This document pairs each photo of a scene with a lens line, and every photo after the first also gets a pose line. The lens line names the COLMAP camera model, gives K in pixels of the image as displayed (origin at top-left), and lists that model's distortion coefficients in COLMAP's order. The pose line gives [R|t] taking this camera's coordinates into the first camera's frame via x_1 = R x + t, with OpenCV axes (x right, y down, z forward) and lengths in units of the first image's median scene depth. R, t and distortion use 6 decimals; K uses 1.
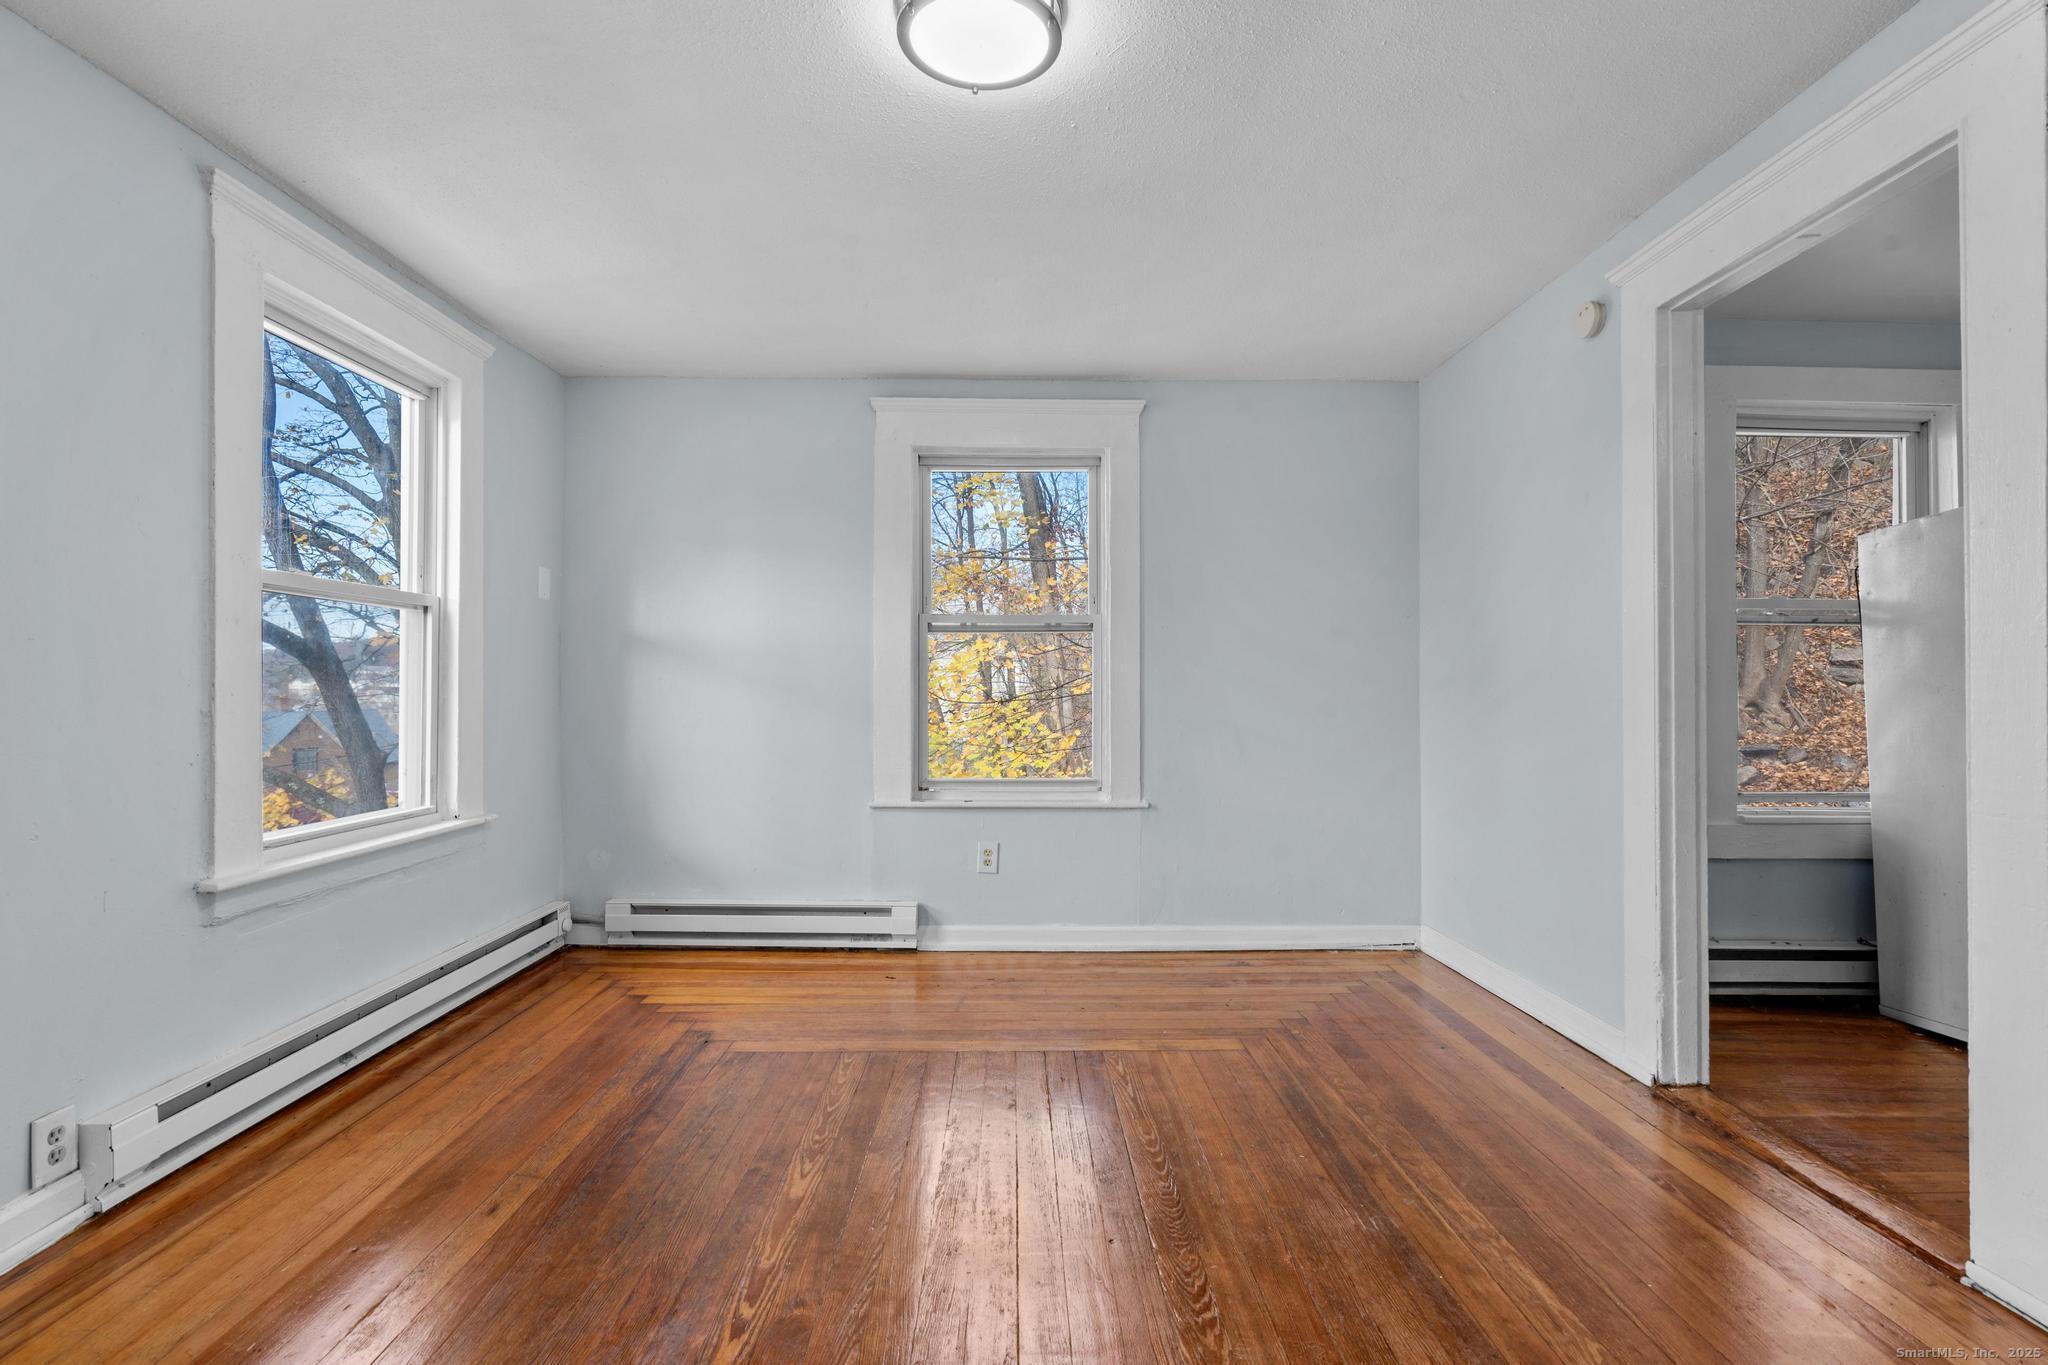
lens RADIAL K [[924.5, 0, 1024.0], [0, 924.5, 682.5], [0, 0, 1]] dist [-0.002478, 0.001646]
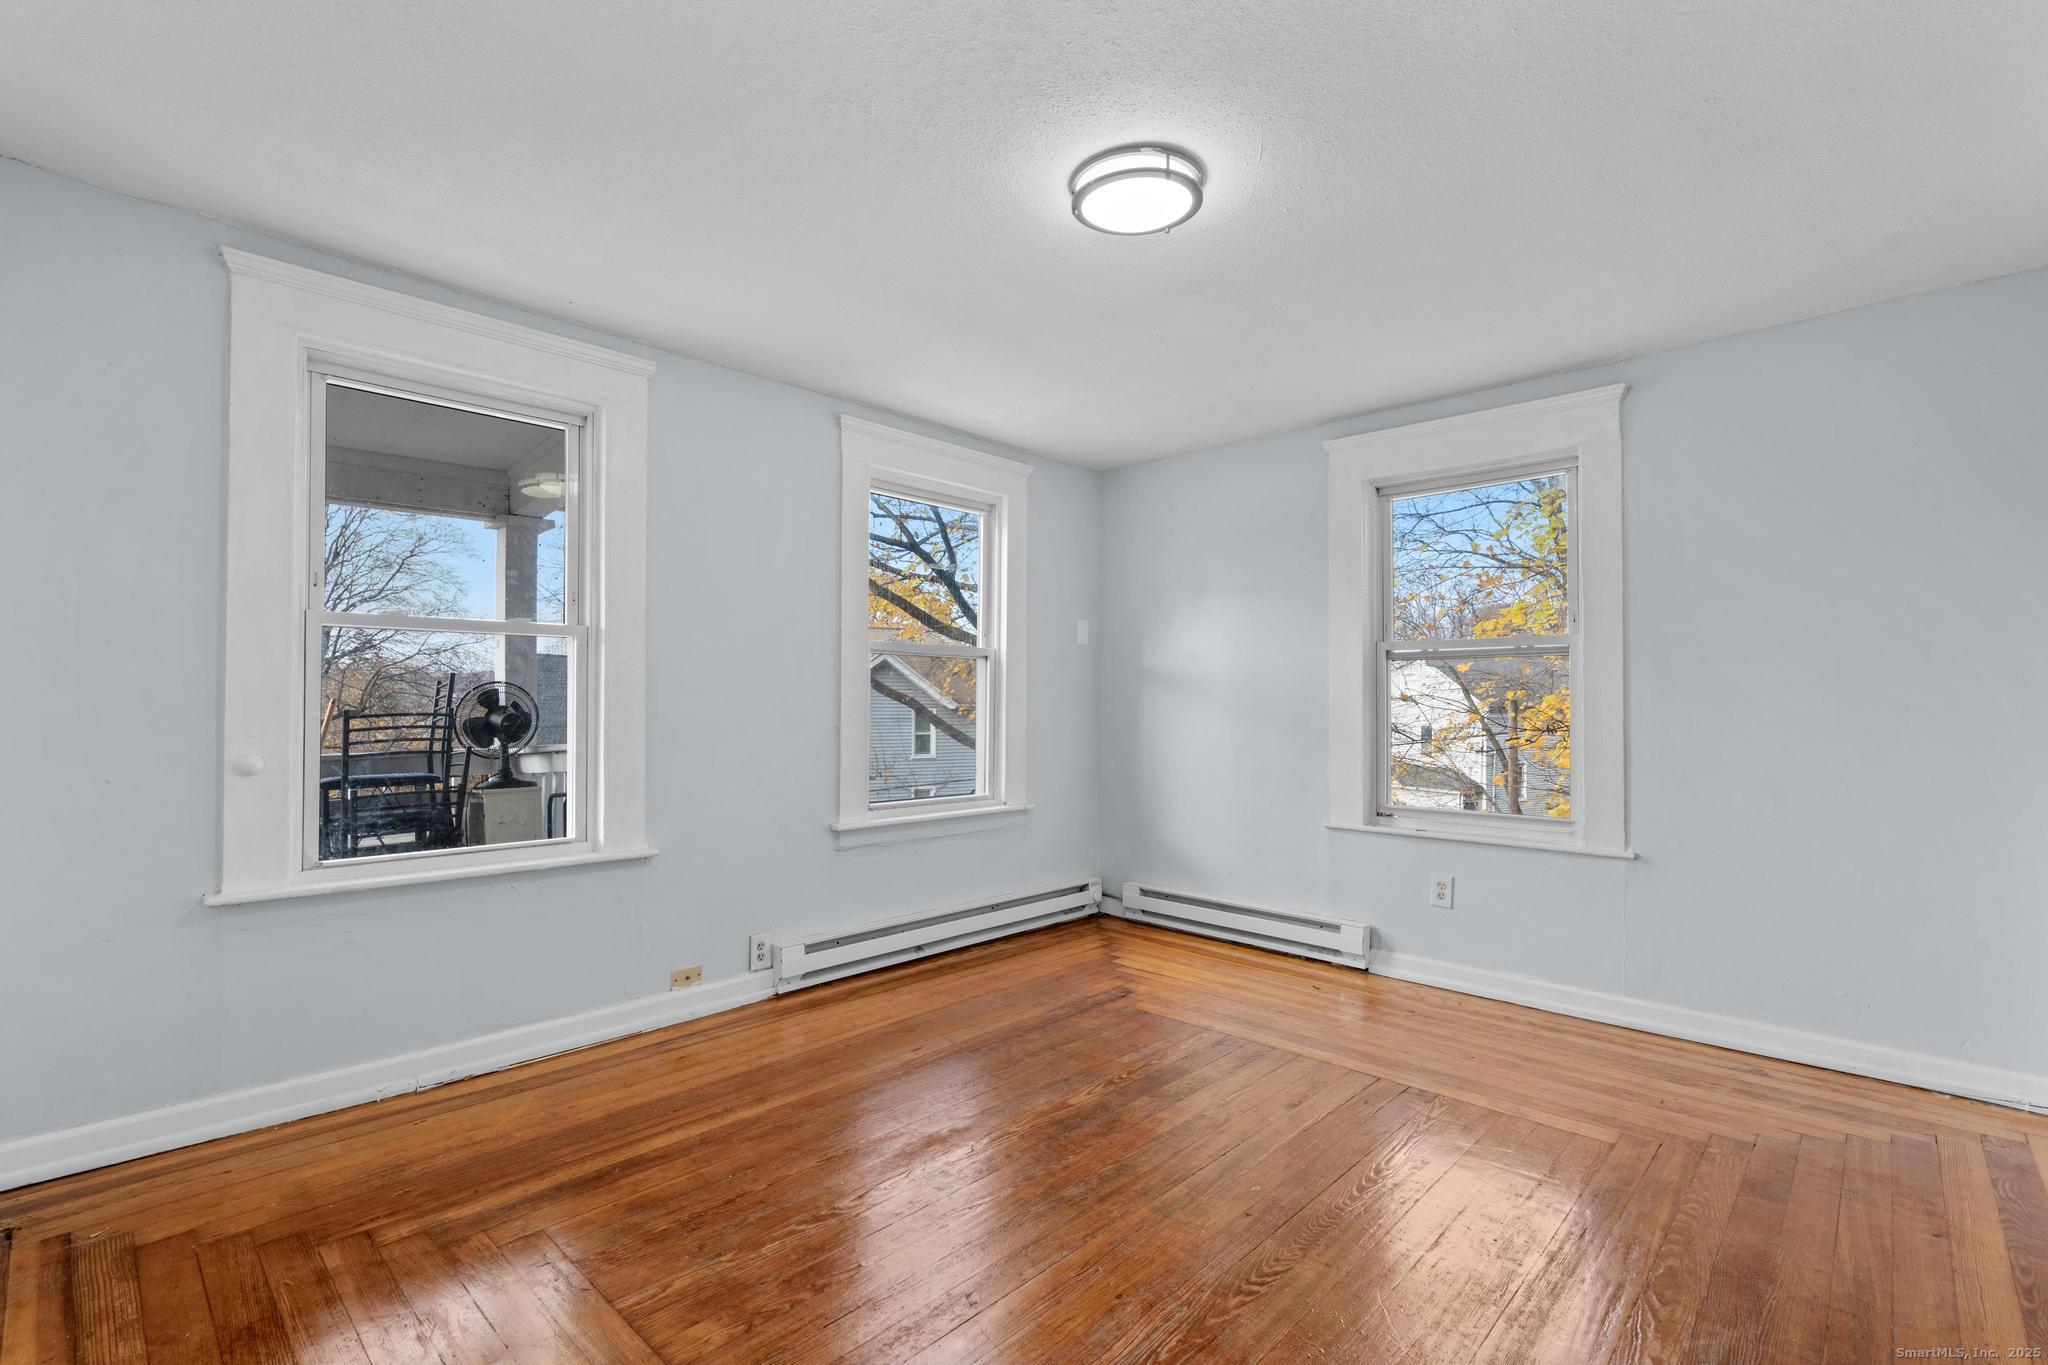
lens RADIAL K [[924.5, 0, 1024.0], [0, 924.5, 682.5], [0, 0, 1]] dist [-0.002478, 0.001646]
pose [[0.716588, -0.013867, -0.697359, 0.352860], [-0.001025, 0.999780, -0.020934, -0.008930], [0.697496, 0.015715, 0.716416, -0.000568]]
